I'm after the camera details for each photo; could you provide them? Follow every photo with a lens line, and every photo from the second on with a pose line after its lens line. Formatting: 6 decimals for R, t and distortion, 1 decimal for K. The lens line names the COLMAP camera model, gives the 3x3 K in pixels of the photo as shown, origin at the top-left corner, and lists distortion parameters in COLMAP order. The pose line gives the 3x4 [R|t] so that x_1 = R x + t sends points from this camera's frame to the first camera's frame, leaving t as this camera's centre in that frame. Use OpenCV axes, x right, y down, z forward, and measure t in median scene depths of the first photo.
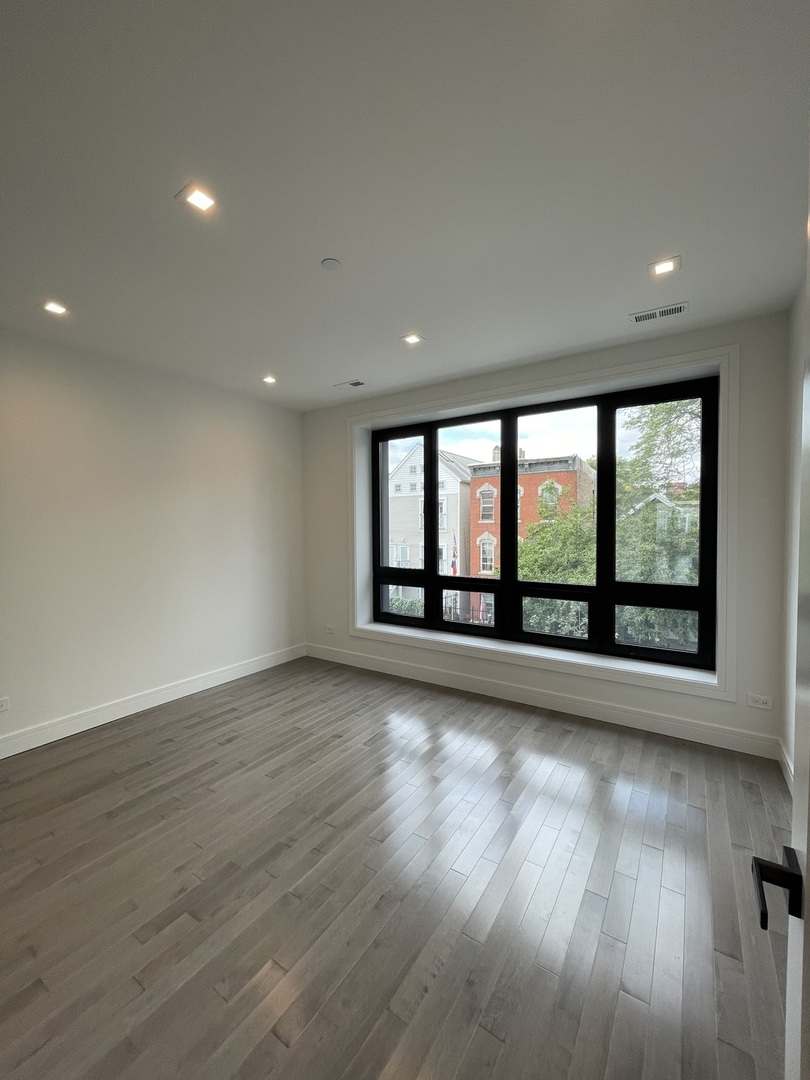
lens RADIAL K [[444.3, 0, 405.0], [0, 444.3, 540.0], [0, 0, 1]] dist [0.001534, -0.002843]
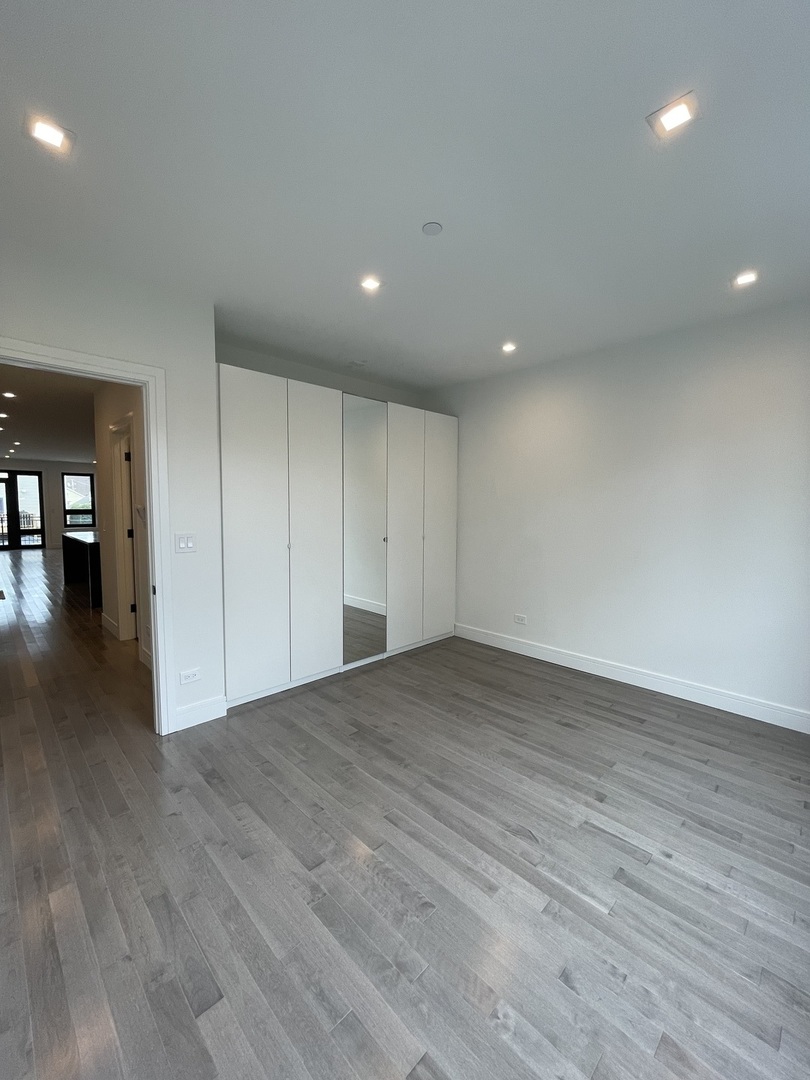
lens RADIAL K [[444.3, 0, 405.0], [0, 444.3, 540.0], [0, 0, 1]] dist [0.001534, -0.002843]
pose [[-0.228240, 0.080426, -0.970277, 0.622709], [-0.033647, 0.995335, 0.090418, -0.029532], [0.973023, 0.053284, -0.224469, 0.886810]]
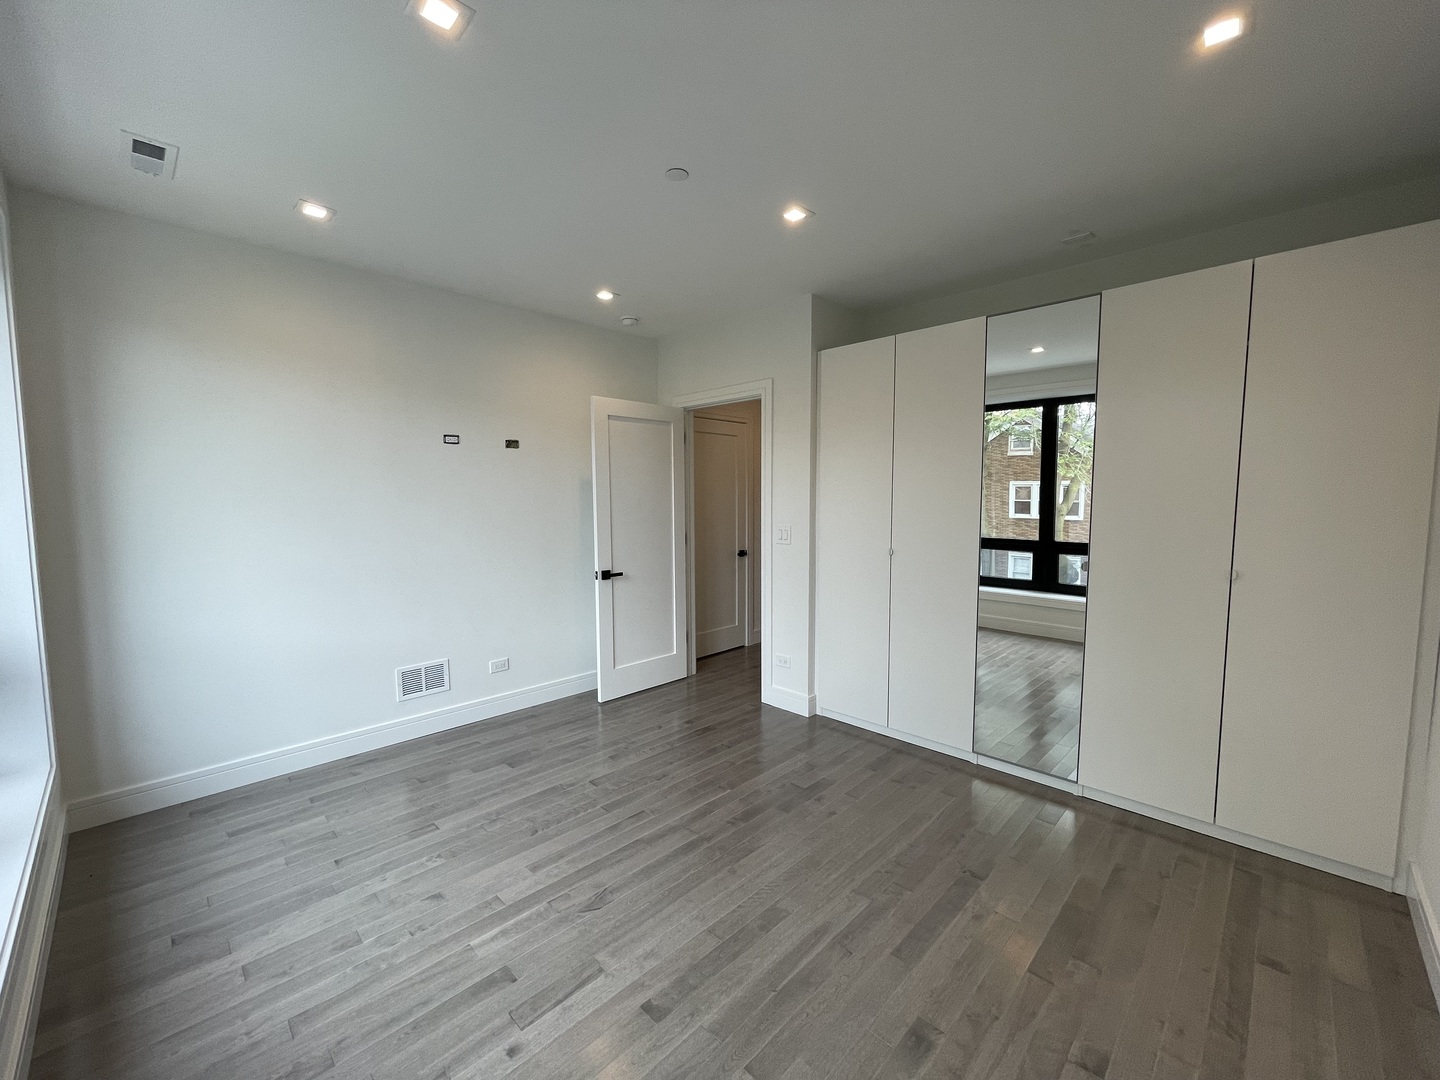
lens RADIAL K [[571.2, 0, 684.8], [0, 571.2, 541.9], [0, 0, 1]] dist [-0.021671, 0.007184]
pose [[-0.969347, -0.009276, 0.245521, -0.324312], [0.016539, 0.994557, 0.102875, -0.042569], [-0.245138, 0.103782, -0.963917, 1.545264]]
